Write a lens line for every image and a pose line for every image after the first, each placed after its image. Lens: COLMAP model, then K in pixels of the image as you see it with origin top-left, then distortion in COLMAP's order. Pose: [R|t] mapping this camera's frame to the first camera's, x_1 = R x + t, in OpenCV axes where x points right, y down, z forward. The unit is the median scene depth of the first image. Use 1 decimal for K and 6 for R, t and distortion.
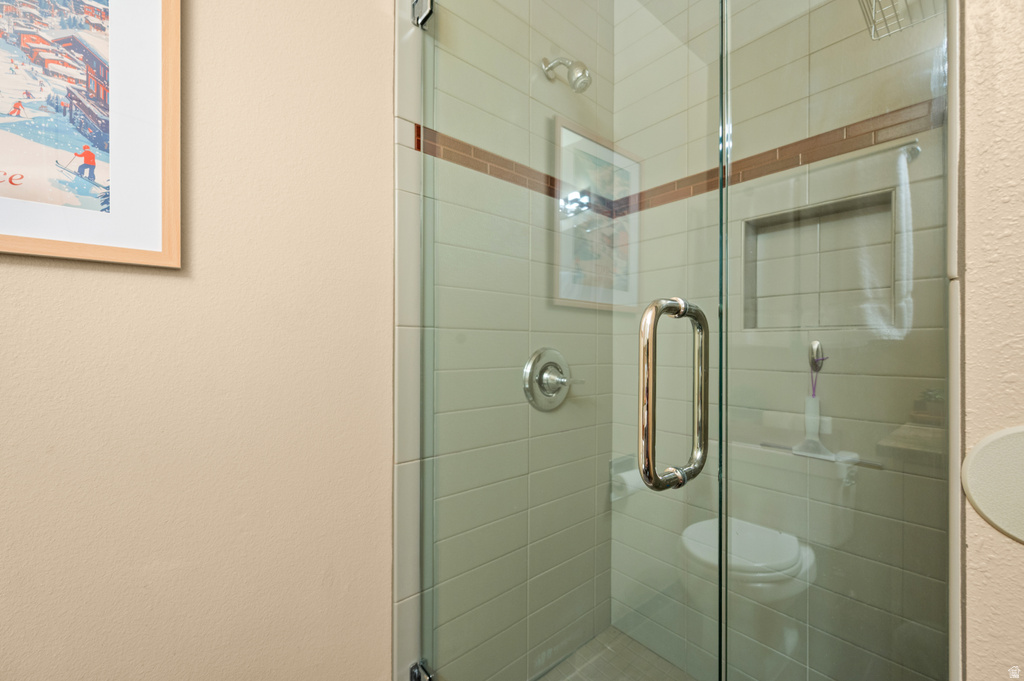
lens RADIAL K [[406.9, 0, 517.8], [0, 406.9, 342.9], [0, 0, 1]] dist [-0.001512, 0.000146]
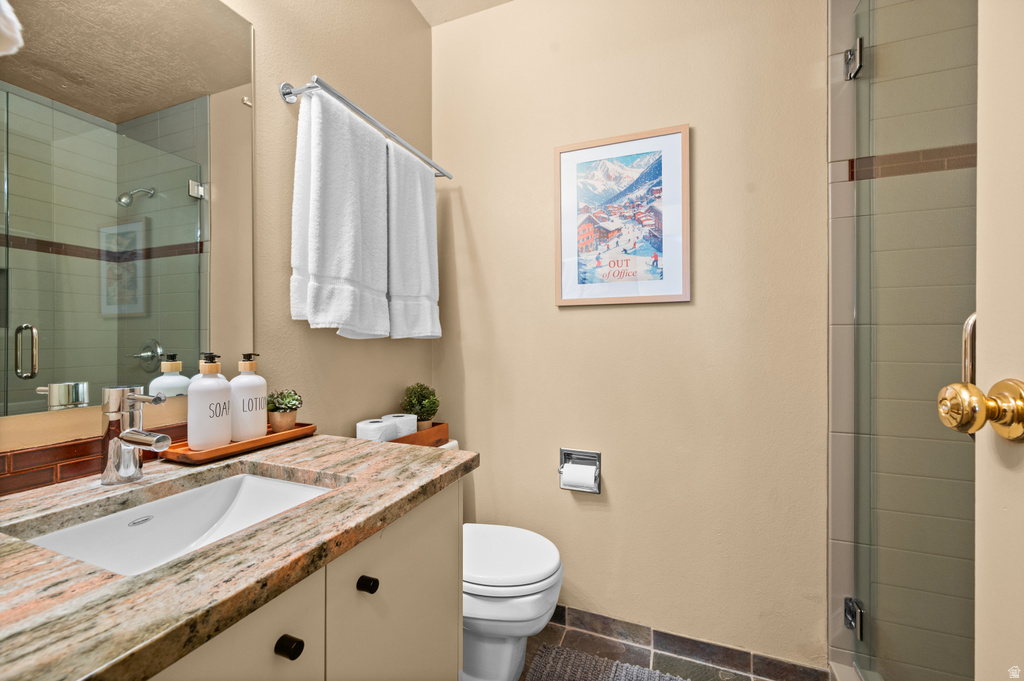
lens RADIAL K [[406.9, 0, 517.0], [0, 406.9, 340.2], [0, 0, 1]] dist [-0.001512, 0.000146]
pose [[0.467497, -0.001103, -0.883994, 0.376416], [0.004008, 0.999992, 0.000871, 0.001516], [0.883985, -0.003950, 0.467498, -0.479196]]
